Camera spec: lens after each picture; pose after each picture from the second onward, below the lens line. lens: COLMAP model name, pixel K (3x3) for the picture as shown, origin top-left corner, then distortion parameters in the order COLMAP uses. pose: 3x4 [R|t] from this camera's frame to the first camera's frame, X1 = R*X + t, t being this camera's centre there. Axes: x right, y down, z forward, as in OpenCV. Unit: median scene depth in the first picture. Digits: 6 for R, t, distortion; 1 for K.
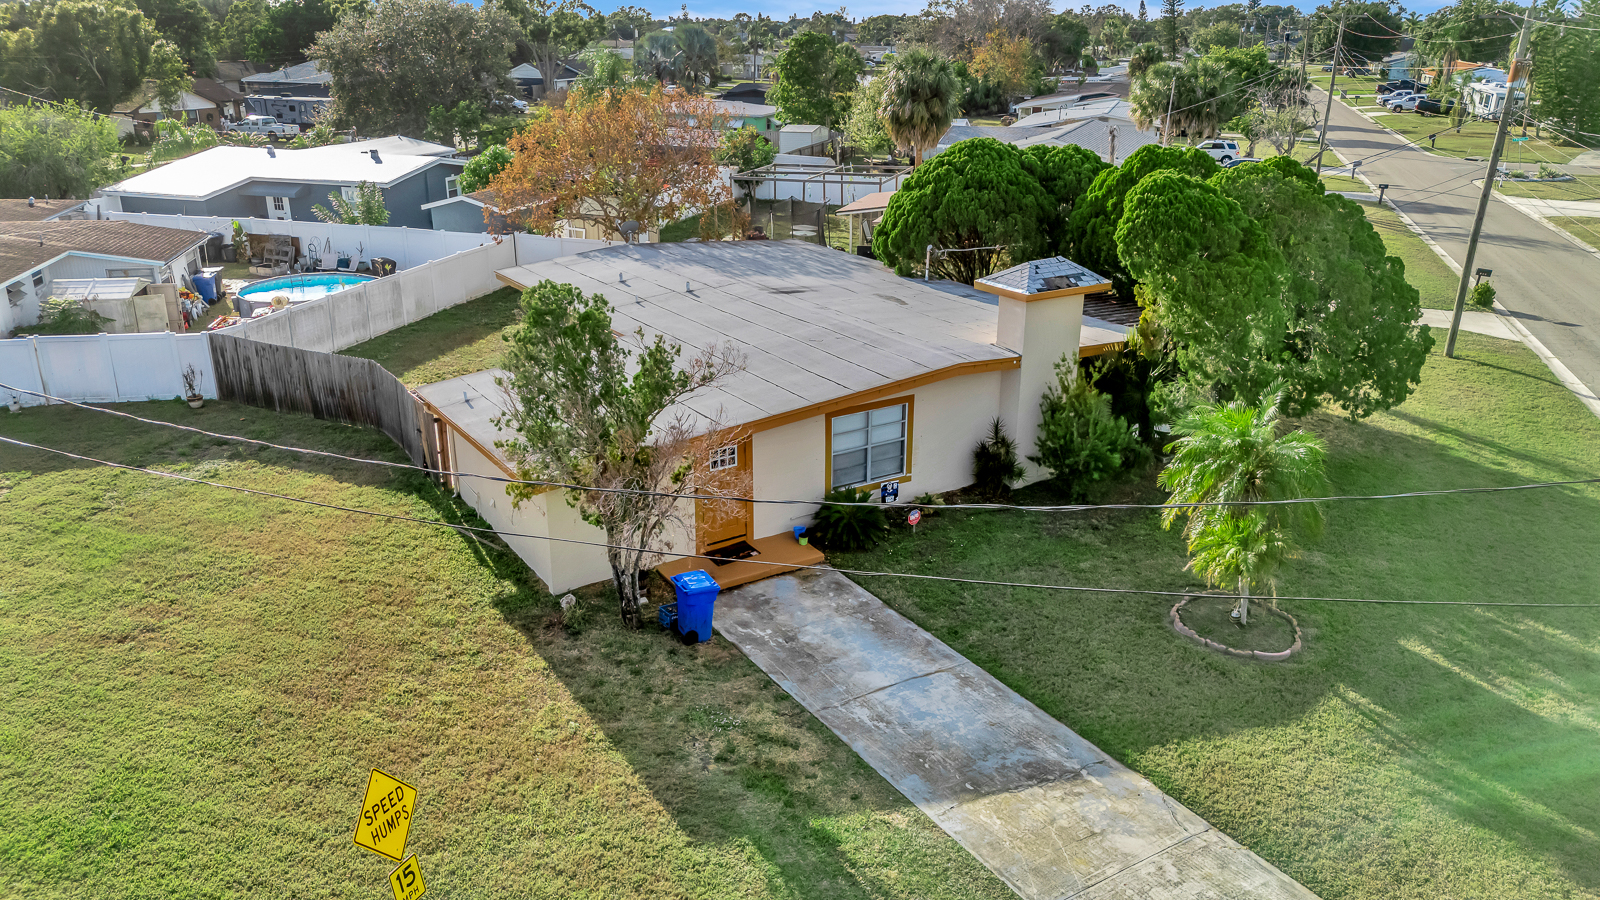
lens RADIAL K [[1198.0, 0, 800.7], [0, 1198.0, 440.7], [0, 0, 1]] dist [0.057428, -0.044129]
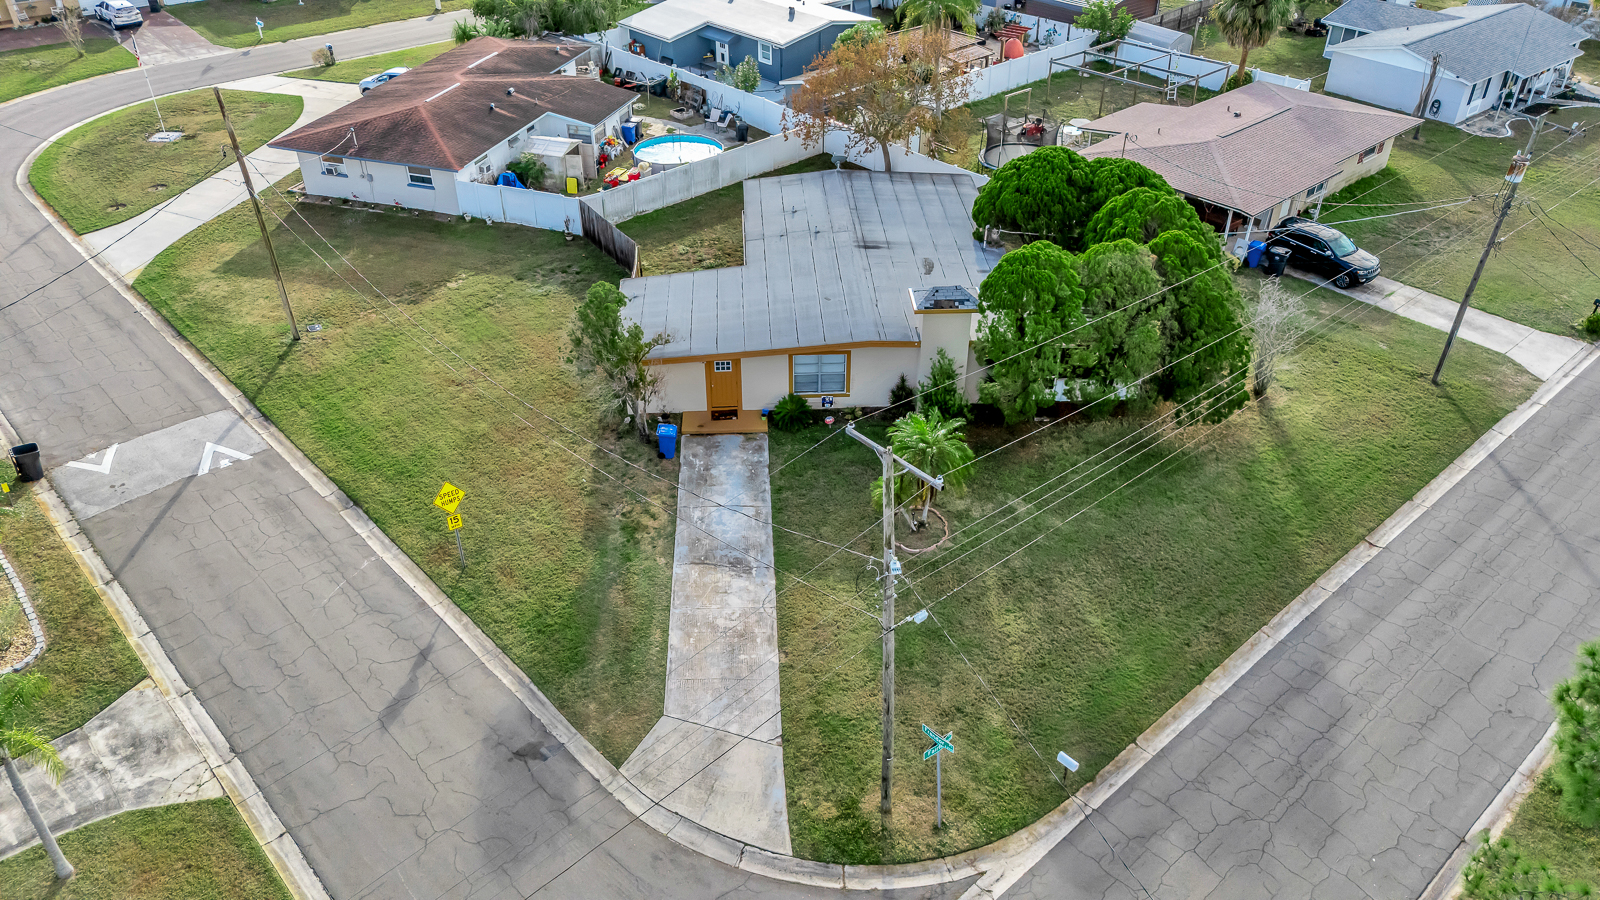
lens RADIAL K [[1198.0, 0, 798.5], [0, 1198.0, 457.3], [0, 0, 1]] dist [0.057428, -0.044129]
pose [[0.867748, 0.282353, -0.409012, 0.811887], [-0.165951, 0.940328, 0.297059, -0.411641], [0.468481, -0.189897, 0.862824, -0.572141]]
